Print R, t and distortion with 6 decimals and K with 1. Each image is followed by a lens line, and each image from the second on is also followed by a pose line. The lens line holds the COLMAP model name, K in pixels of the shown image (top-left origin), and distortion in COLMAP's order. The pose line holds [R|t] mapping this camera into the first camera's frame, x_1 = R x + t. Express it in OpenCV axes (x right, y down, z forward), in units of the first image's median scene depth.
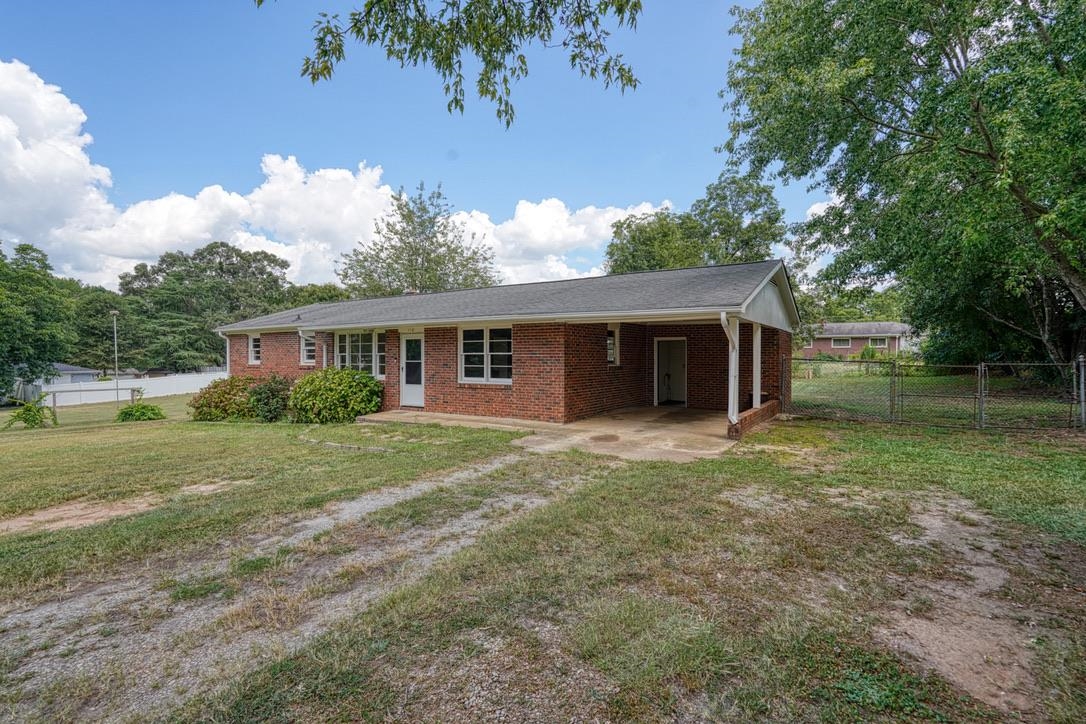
lens RADIAL K [[532.9, 0, 543.0], [0, 532.9, 360.0], [0, 0, 1]] dist [-0.000337, -0.000010]
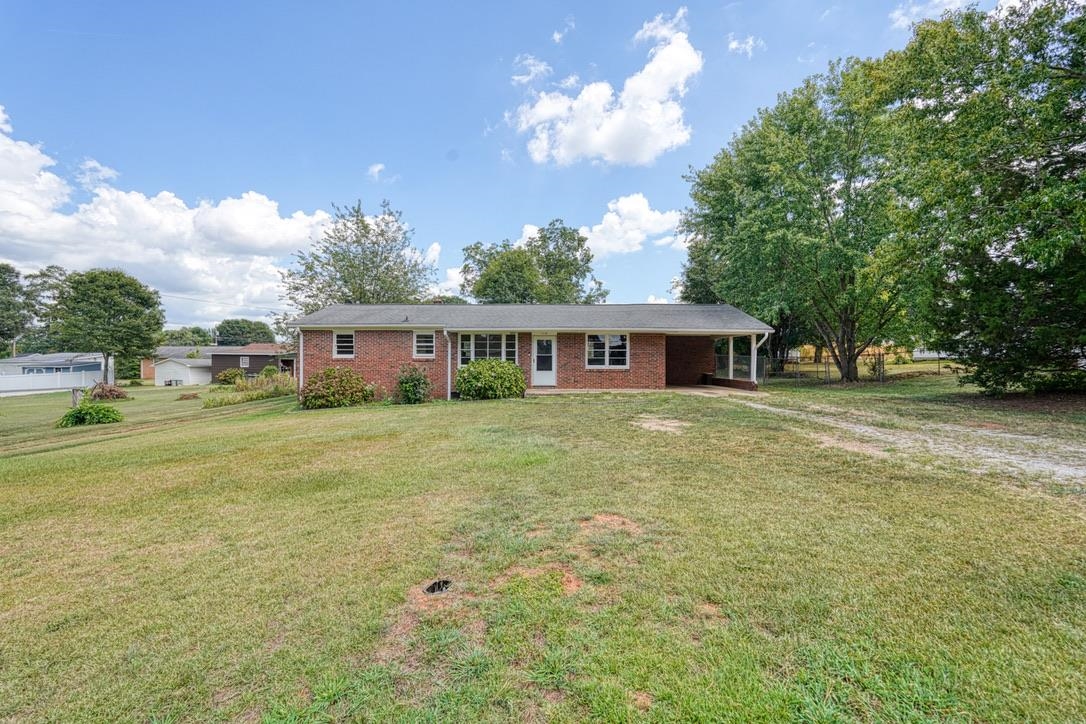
lens RADIAL K [[479.4, 0, 543.1], [0, 479.4, 362.2], [0, 0, 1]] dist [0.000229, 0.000040]
pose [[0.829084, 0.004850, 0.559103, -1.012706], [0.000533, 0.999955, -0.009464, 0.035752], [-0.559124, 0.008145, 0.829044, -0.090807]]
